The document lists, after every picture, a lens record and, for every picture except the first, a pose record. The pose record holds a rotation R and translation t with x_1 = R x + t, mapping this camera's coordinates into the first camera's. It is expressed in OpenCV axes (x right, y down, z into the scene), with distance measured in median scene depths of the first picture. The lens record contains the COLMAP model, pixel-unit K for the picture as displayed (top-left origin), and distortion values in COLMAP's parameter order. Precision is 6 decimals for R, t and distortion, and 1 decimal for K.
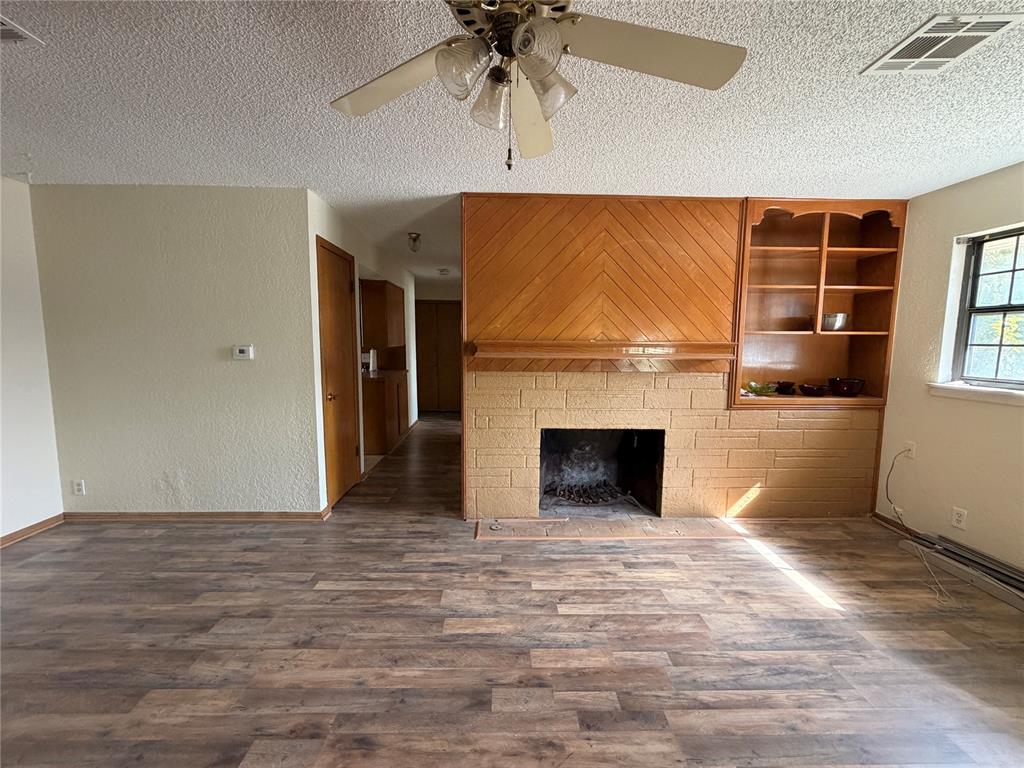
lens RADIAL K [[408.7, 0, 508.7], [0, 408.7, 380.4], [0, 0, 1]] dist [-0.000154, 0.000410]
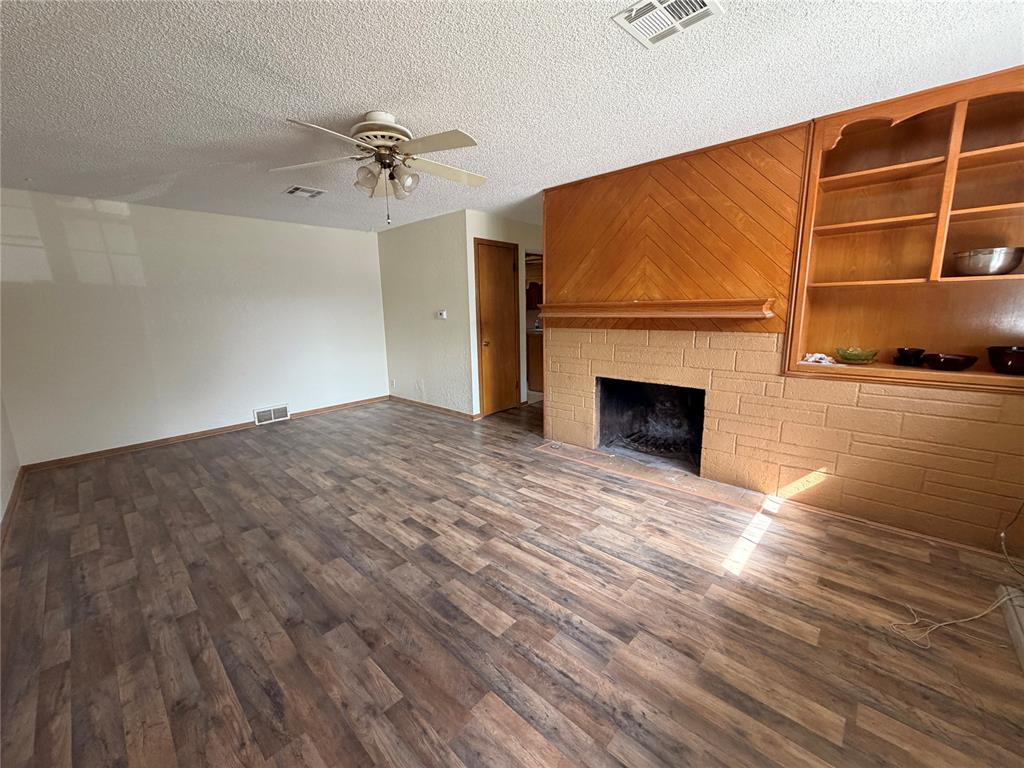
lens RADIAL K [[408.7, 0, 505.7], [0, 408.7, 380.6], [0, 0, 1]] dist [-0.000154, 0.000410]
pose [[0.713758, 0.103856, -0.692649, 0.756003], [-0.041330, 0.993467, 0.106372, 0.013558], [0.699172, -0.047297, 0.713388, -0.045049]]
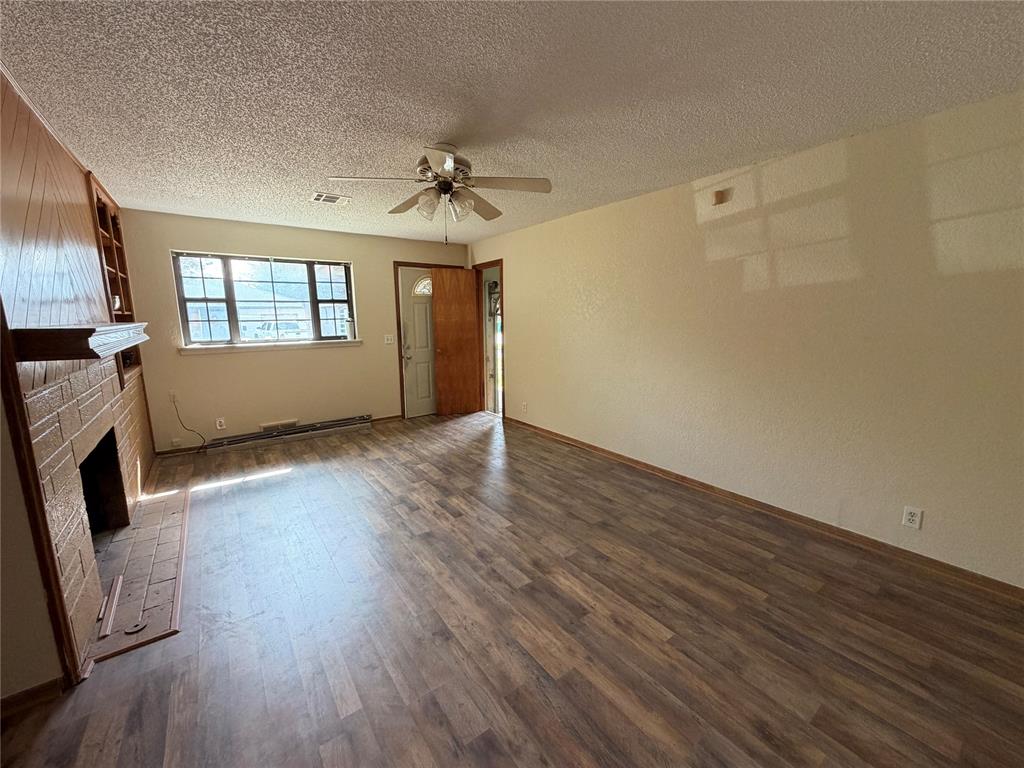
lens RADIAL K [[408.7, 0, 506.9], [0, 408.7, 382.9], [0, 0, 1]] dist [-0.000154, 0.000410]
pose [[-0.572055, -0.136353, 0.808802, -0.820918], [0.083599, 0.971257, 0.222869, -0.096289], [-0.815944, 0.195108, -0.544214, 0.814360]]
